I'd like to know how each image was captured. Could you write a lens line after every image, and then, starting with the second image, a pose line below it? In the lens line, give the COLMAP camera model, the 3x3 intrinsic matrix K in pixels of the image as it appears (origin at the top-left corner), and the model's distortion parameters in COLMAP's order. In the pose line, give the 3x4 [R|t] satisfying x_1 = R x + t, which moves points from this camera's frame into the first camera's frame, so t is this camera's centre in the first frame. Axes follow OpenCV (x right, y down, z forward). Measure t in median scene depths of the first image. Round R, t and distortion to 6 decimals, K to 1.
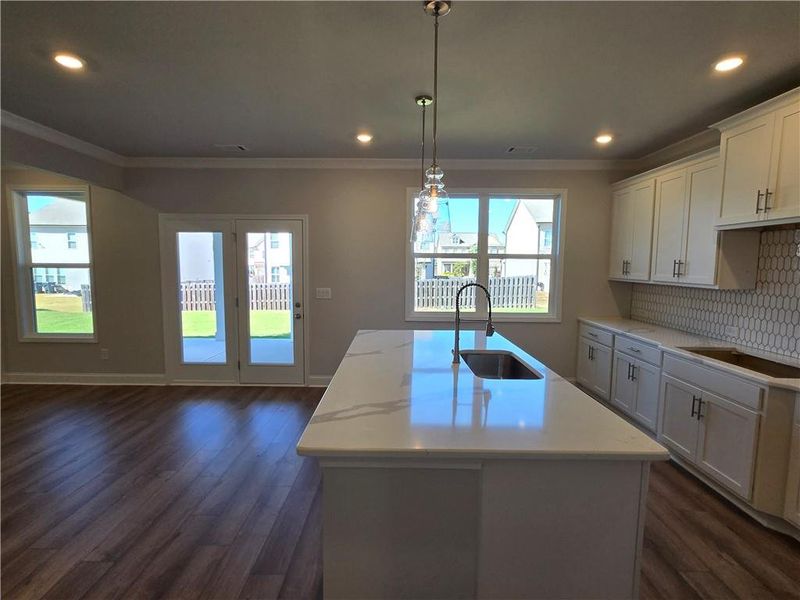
lens RADIAL K [[391.7, 0, 393.1], [0, 391.7, 299.2], [0, 0, 1]] dist [-0.001215, -0.000679]
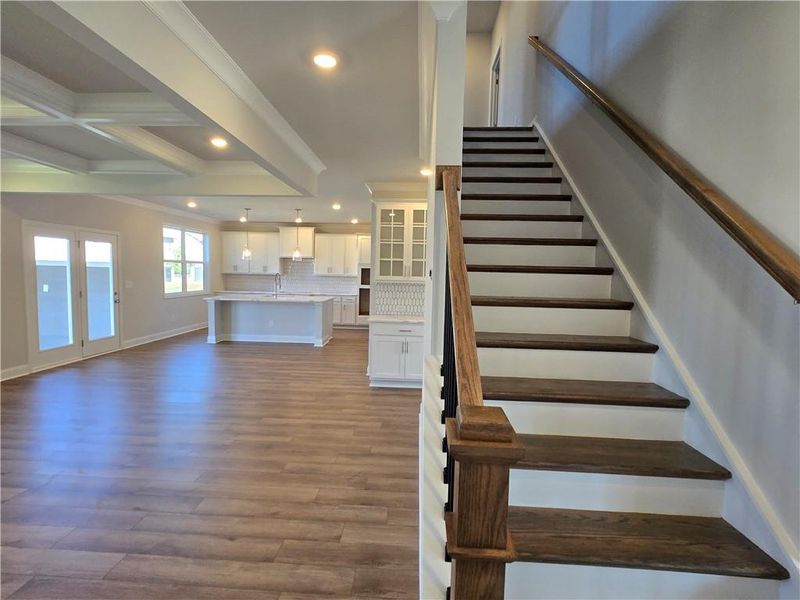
lens RADIAL K [[391.7, 0, 398.5], [0, 391.7, 301.0], [0, 0, 1]] dist [-0.001215, -0.000679]
pose [[0.039650, -0.083732, 0.995699, -1.646458], [0.068913, 0.994339, 0.080874, -0.002520], [-0.996834, 0.065410, 0.045196, -0.104173]]
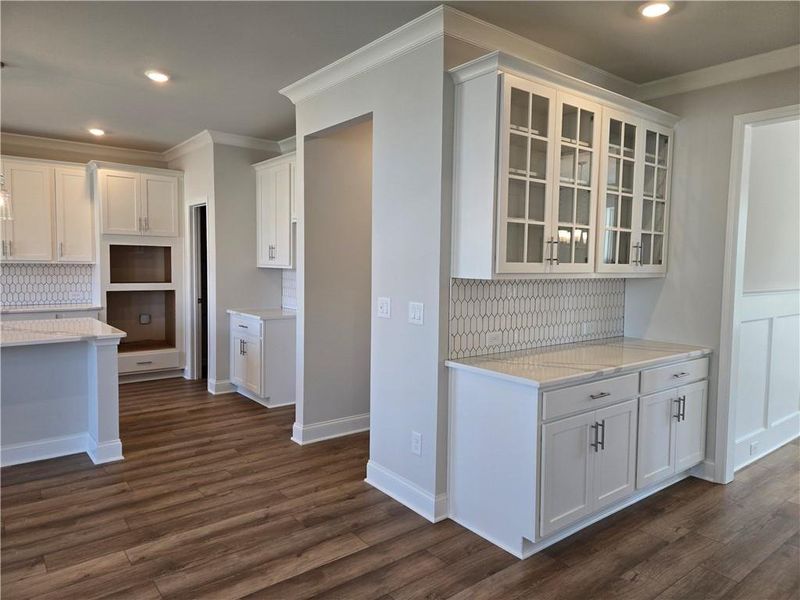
lens RADIAL K [[526.1, 0, 400.1], [0, 526.1, 297.3], [0, 0, 1]] dist [0.056538, -0.034458]
pose [[-0.625473, -0.072760, 0.776846, -0.930349], [0.048760, 0.990051, 0.131988, -0.030943], [-0.778721, 0.120434, -0.615702, 0.434360]]
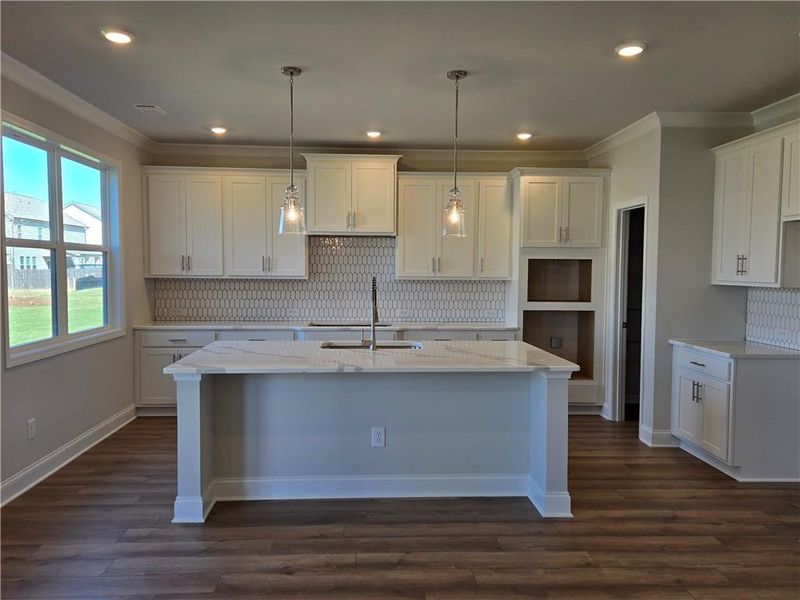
lens RADIAL K [[611.4, 0, 403.7], [0, 611.4, 299.9], [0, 0, 1]] dist [0.050454, -0.014040]
pose [[-0.061526, -0.062548, 0.996144, -0.805145], [0.083114, 0.994247, 0.067563, -0.044456], [-0.994639, 0.086950, -0.055973, 0.521028]]
